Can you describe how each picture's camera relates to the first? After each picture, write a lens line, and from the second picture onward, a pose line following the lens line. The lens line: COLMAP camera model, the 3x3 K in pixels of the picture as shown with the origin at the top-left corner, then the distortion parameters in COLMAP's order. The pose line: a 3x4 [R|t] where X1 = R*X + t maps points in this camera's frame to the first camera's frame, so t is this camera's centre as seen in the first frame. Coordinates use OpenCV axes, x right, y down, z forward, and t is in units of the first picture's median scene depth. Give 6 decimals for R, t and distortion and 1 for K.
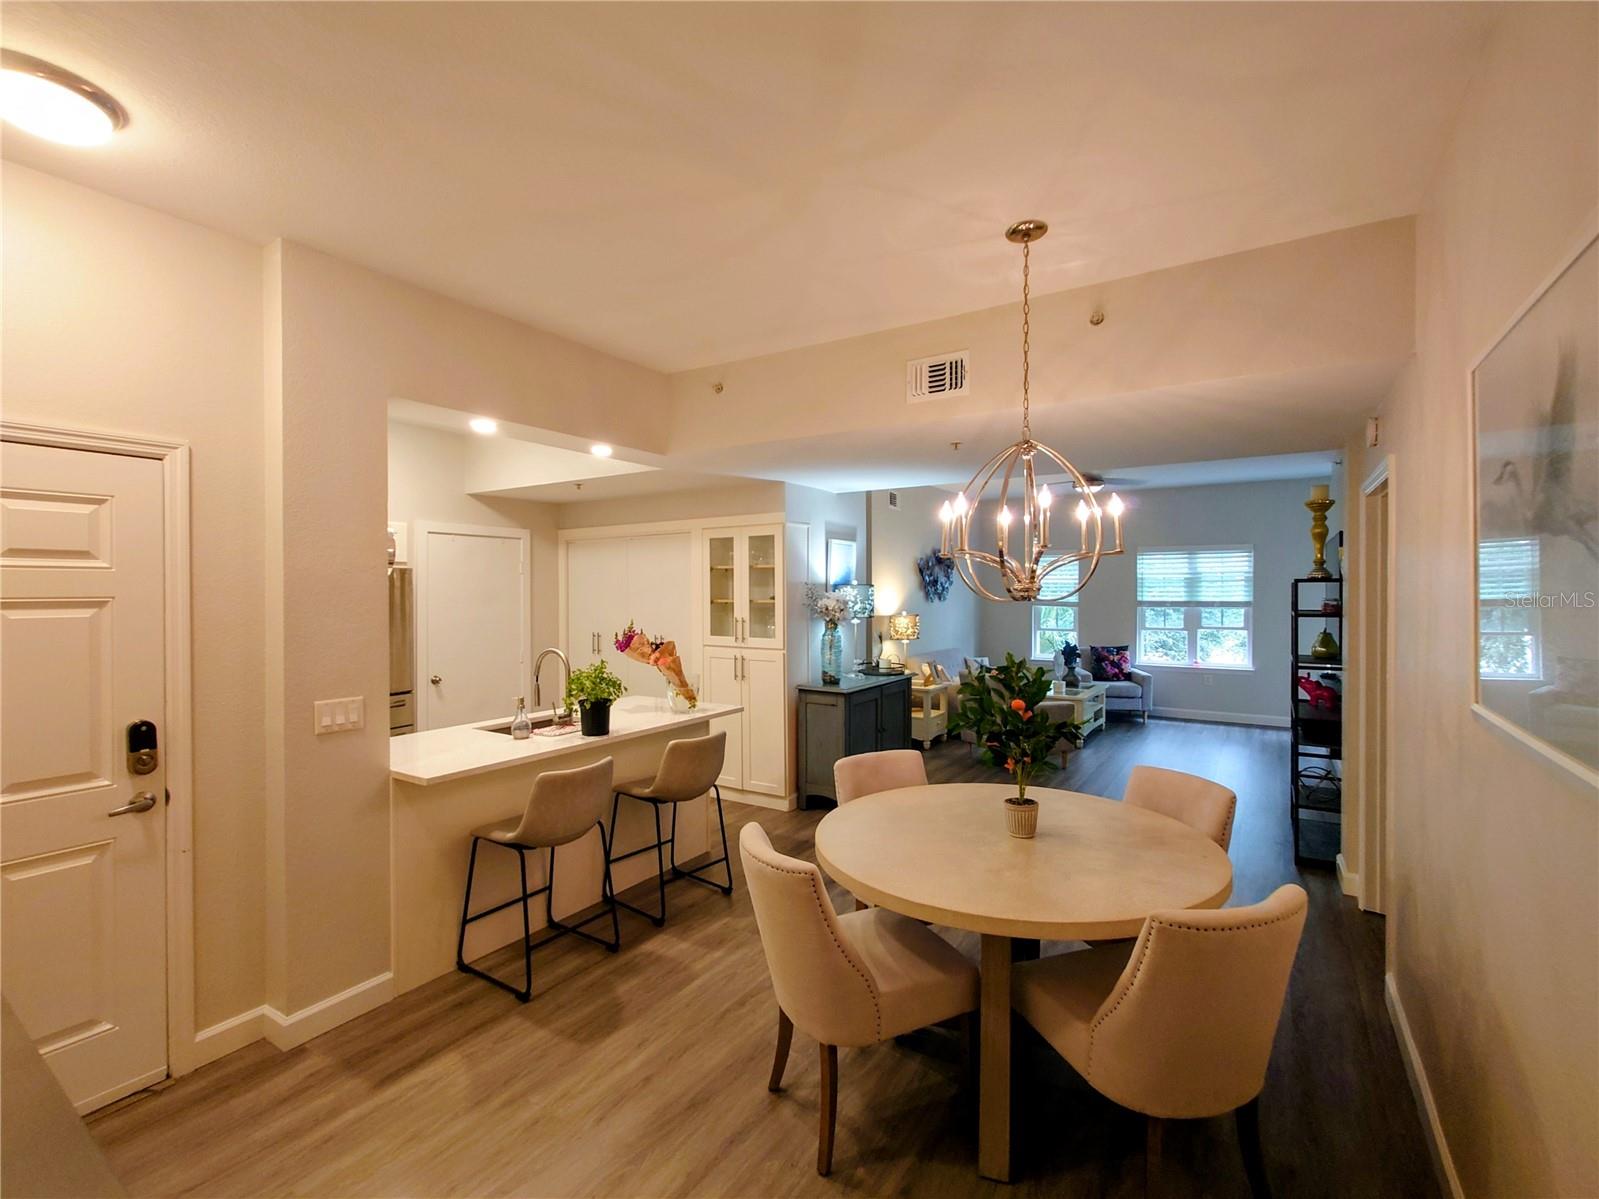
lens RADIAL K [[716.8, 0, 804.2], [0, 716.8, 597.6], [0, 0, 1]] dist [-0.000900, -0.000087]
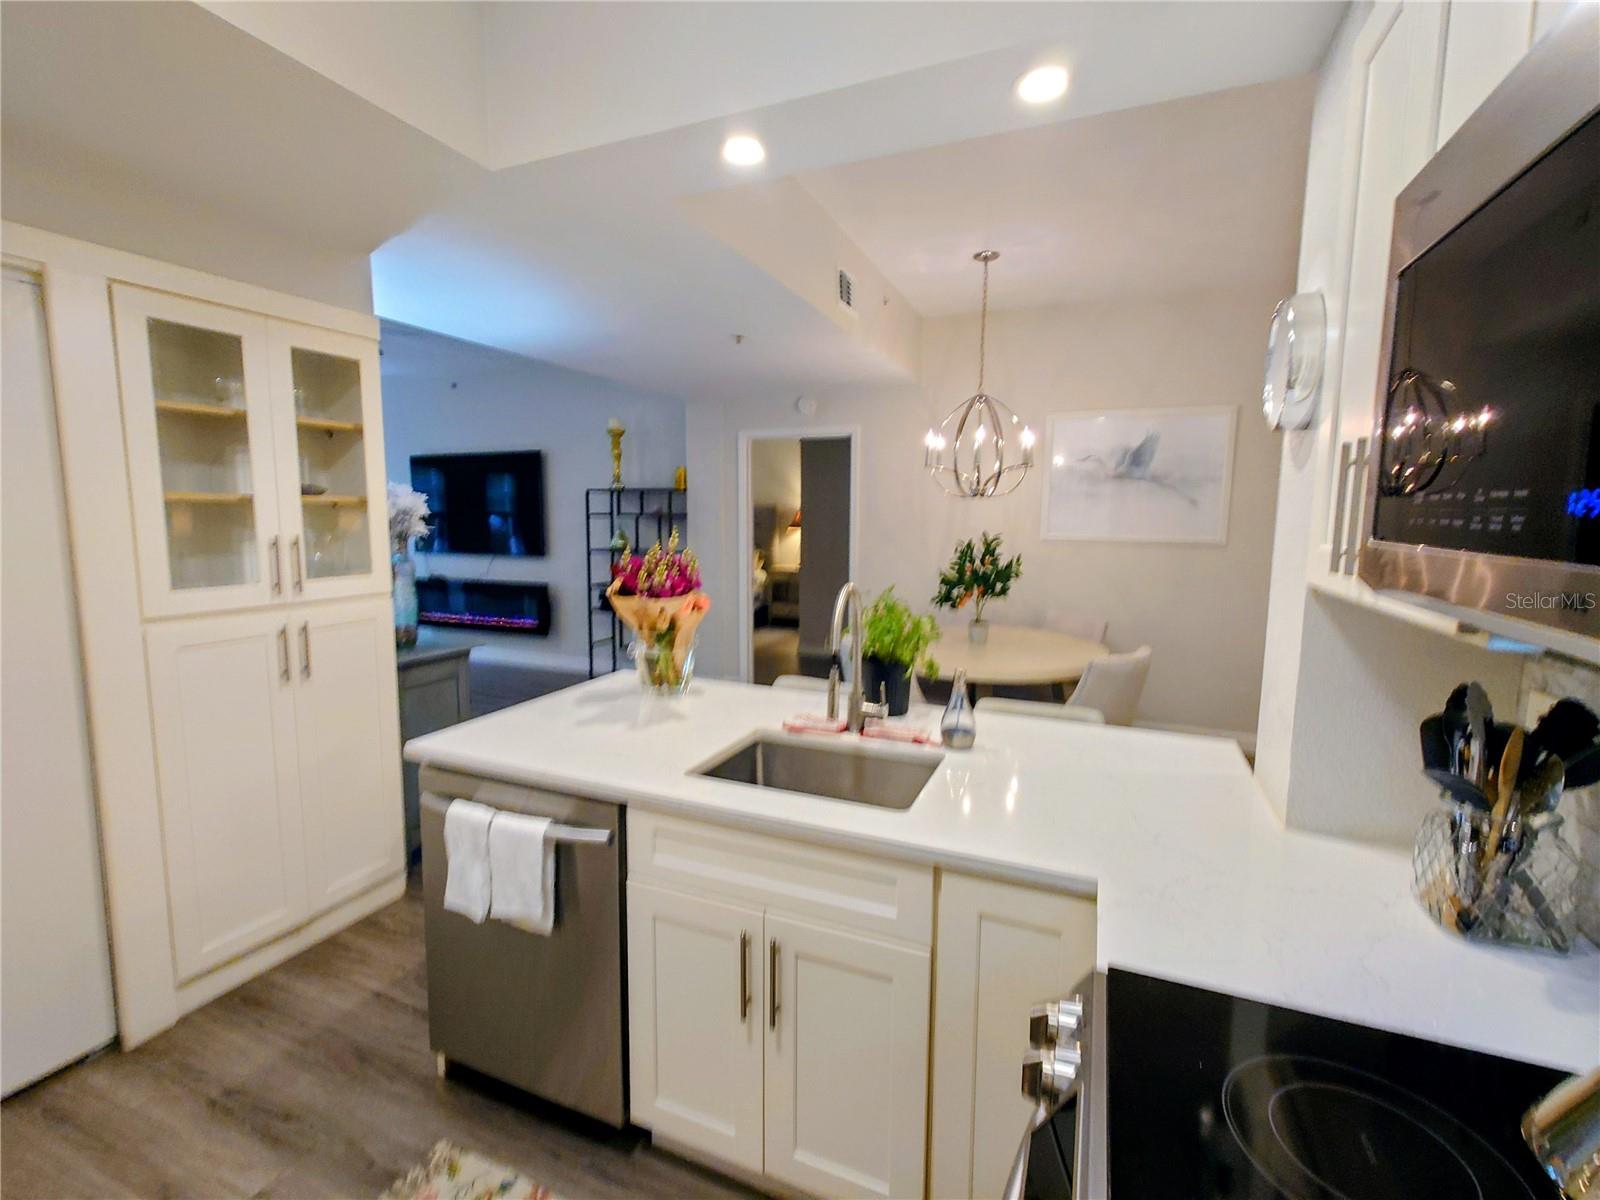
lens RADIAL K [[726.3, 0, 801.1], [0, 726.3, 595.8], [0, 0, 1]] dist [-0.000214, -0.000890]
pose [[-0.171967, -0.107729, 0.979194, -0.573853], [0.003662, 0.993926, 0.109993, 0.016613], [-0.985096, 0.022501, -0.170528, 0.778598]]
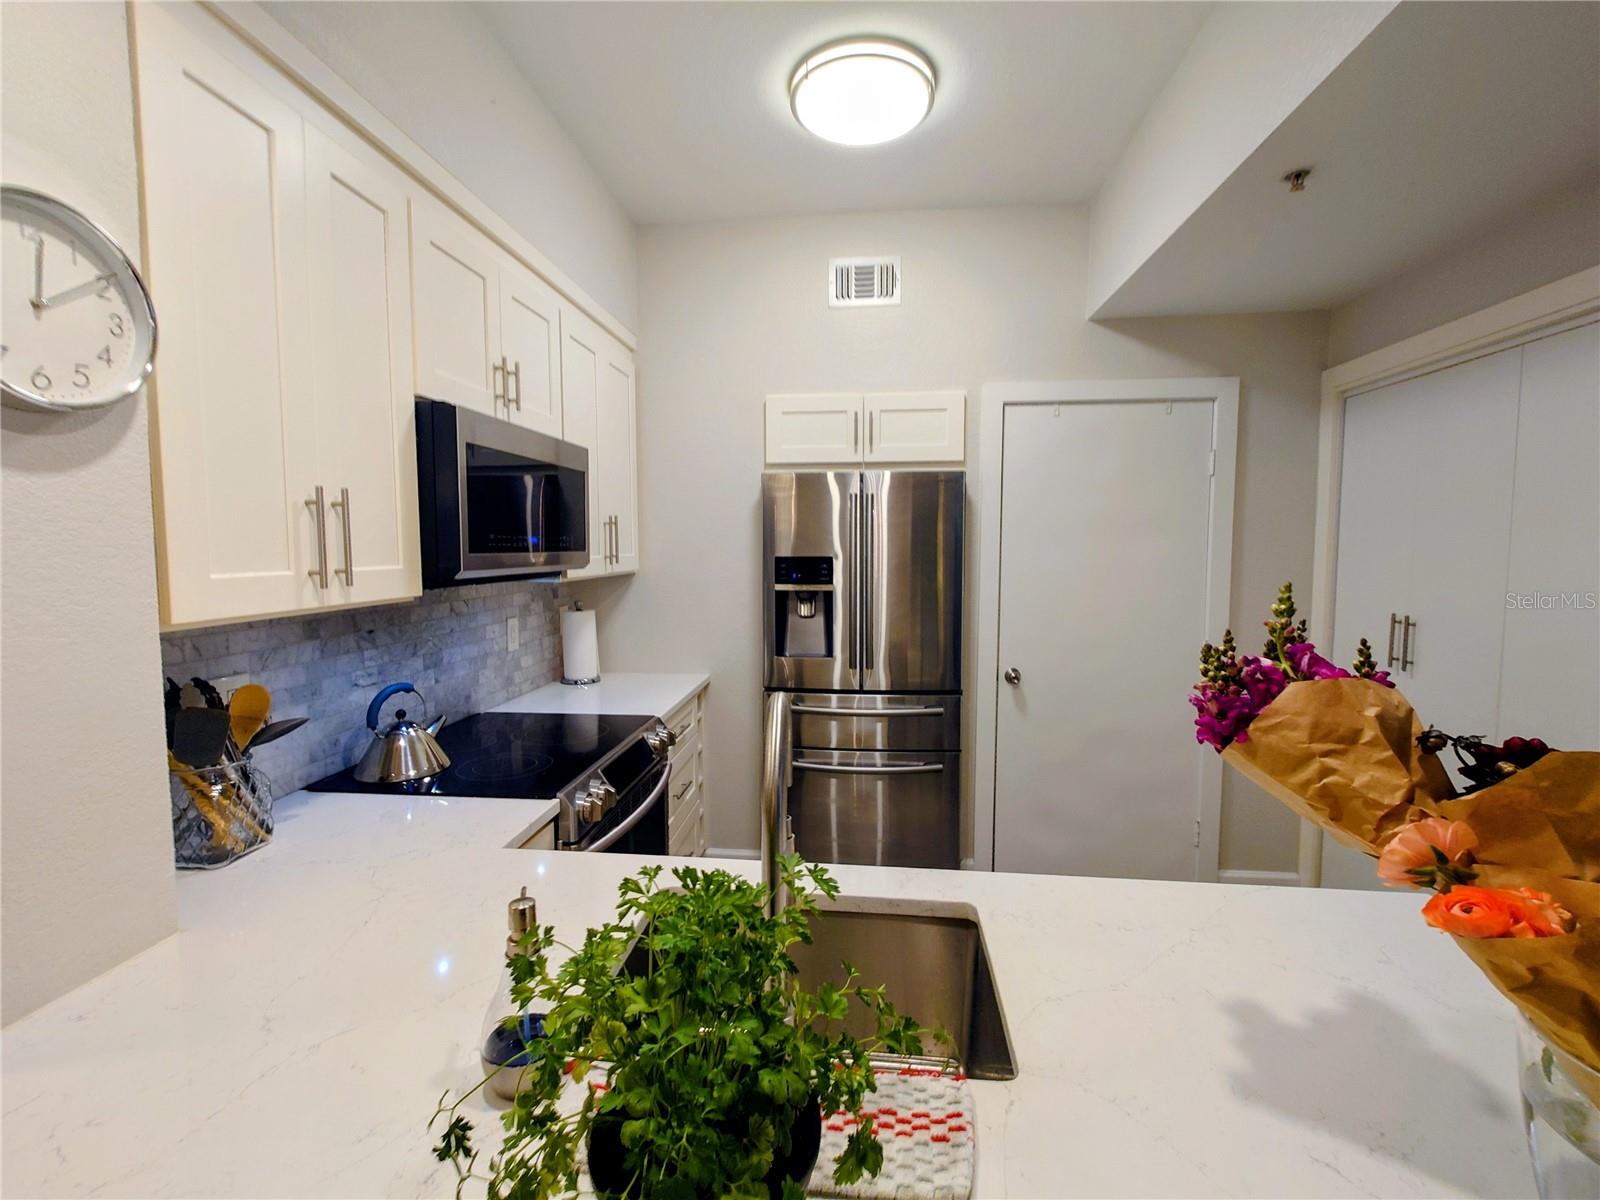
lens RADIAL K [[717.3, 0, 804.7], [0, 717.3, 598.1], [0, 0, 1]] dist [-0.000900, -0.000087]
pose [[0.452477, 0.066257, -0.889311, -0.112068], [-0.008878, 0.997521, 0.069802, 0.017354], [0.891732, -0.023688, 0.451944, 0.639809]]
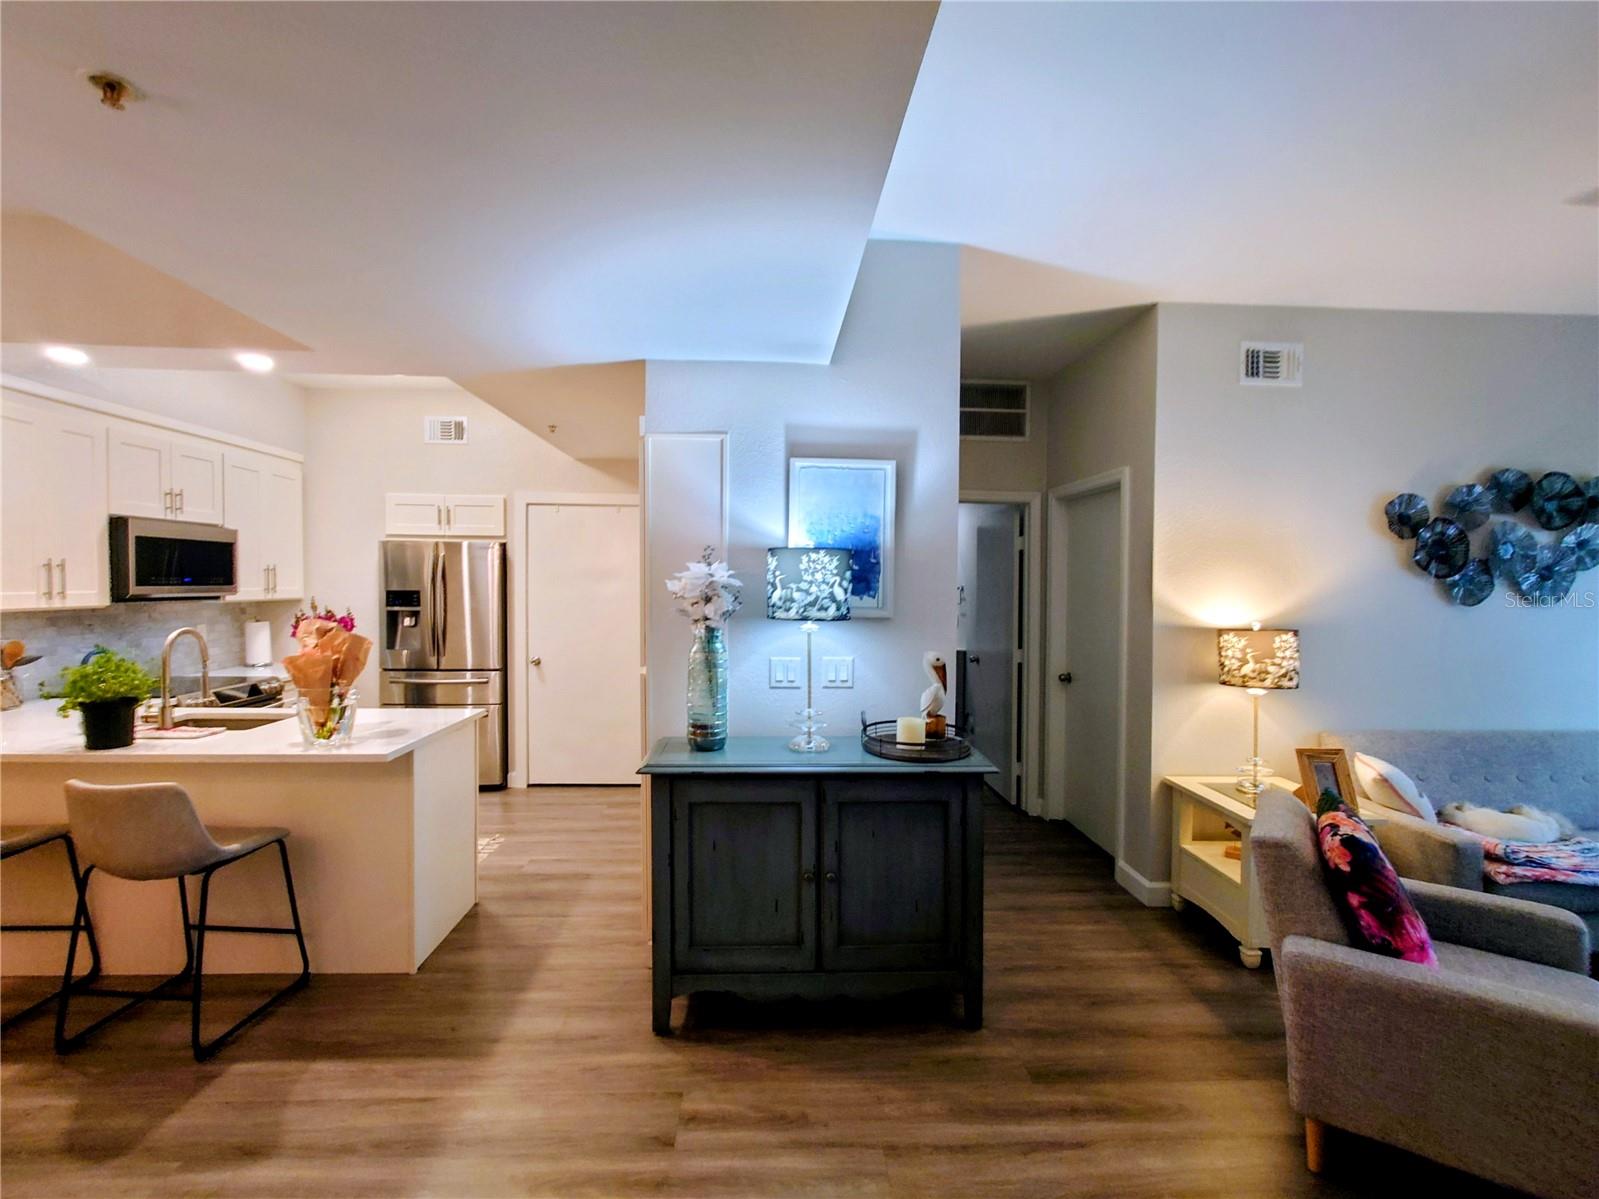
lens RADIAL K [[725.9, 0, 800.6], [0, 725.9, 595.3], [0, 0, 1]] dist [-0.000214, -0.000890]
pose [[0.577891, 0.024040, -0.815760, 0.485954], [-0.022600, 0.999654, 0.013450, 0.005854], [0.815801, 0.010663, 0.578234, 0.772748]]
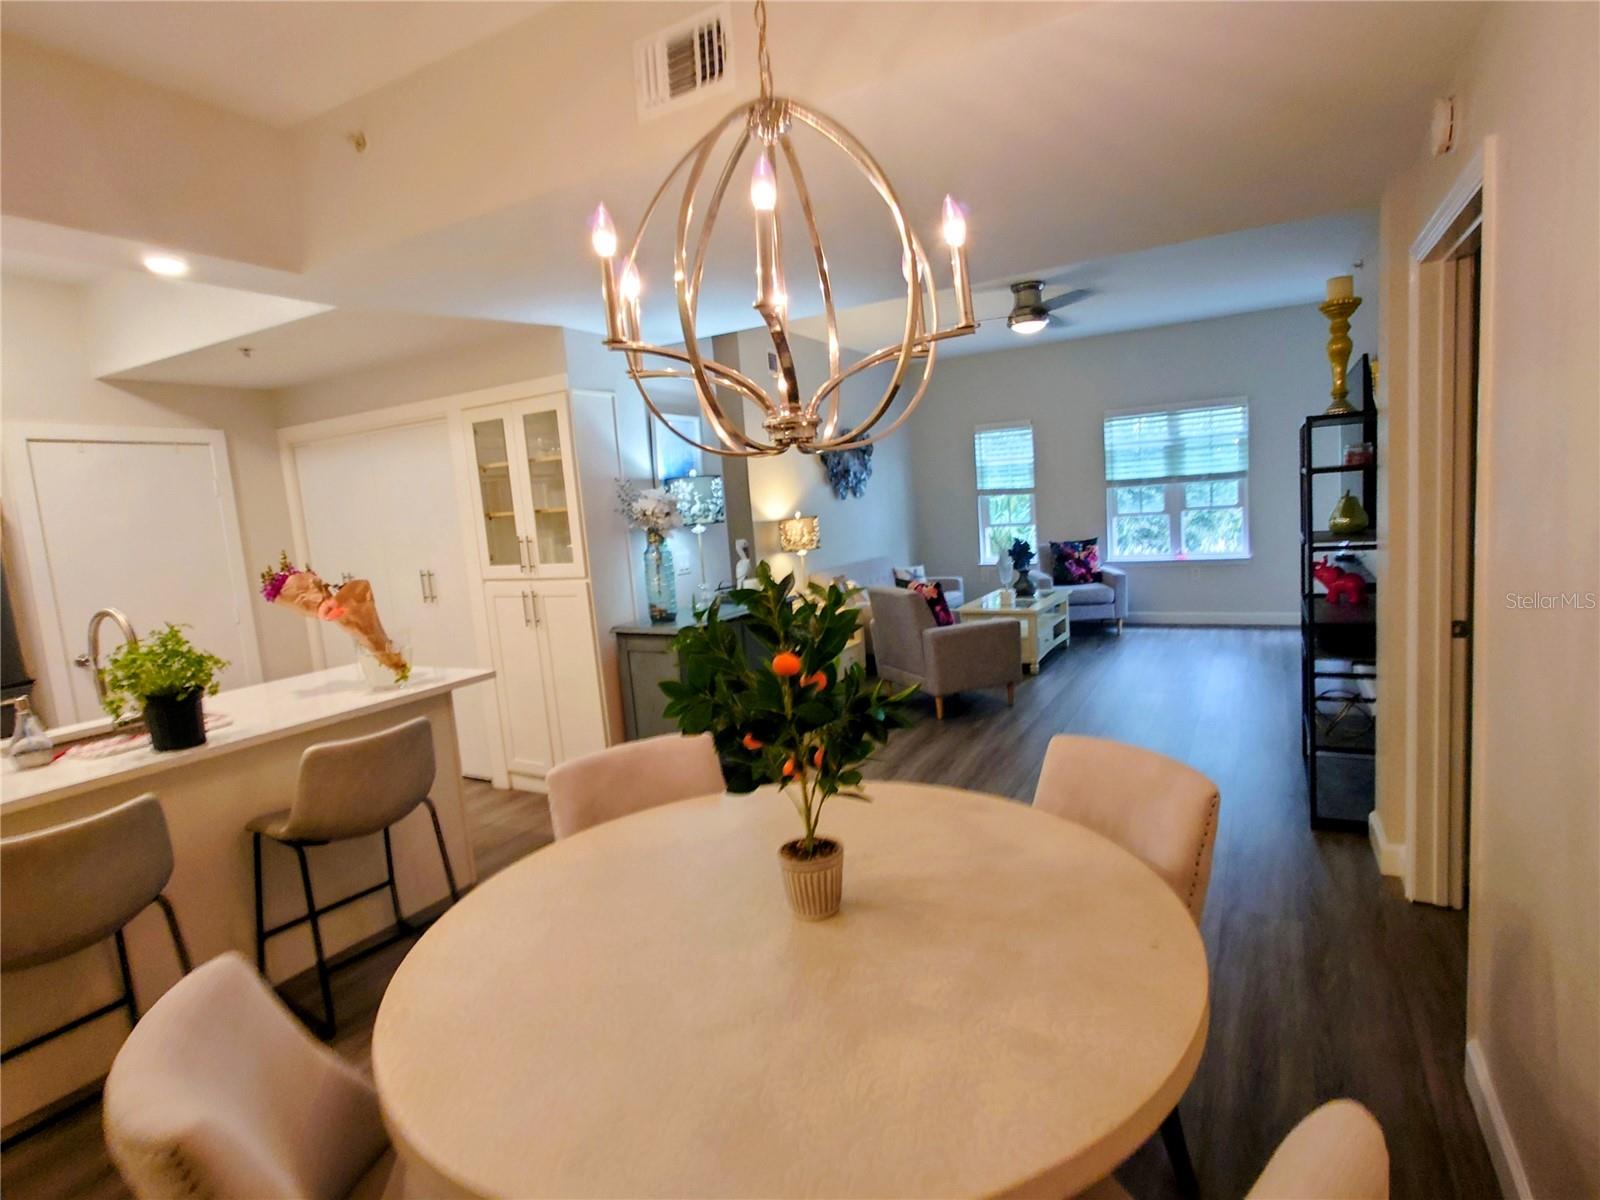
lens RADIAL K [[825.2, 0, 801.1], [0, 825.2, 589.6], [0, 0, 1]] dist [0.002729, 0.000601]
pose [[0.995512, -0.075542, 0.057000, 0.125896], [0.069698, 0.992709, 0.098338, 0.019917], [-0.064013, -0.093924, 0.993519, 0.197266]]
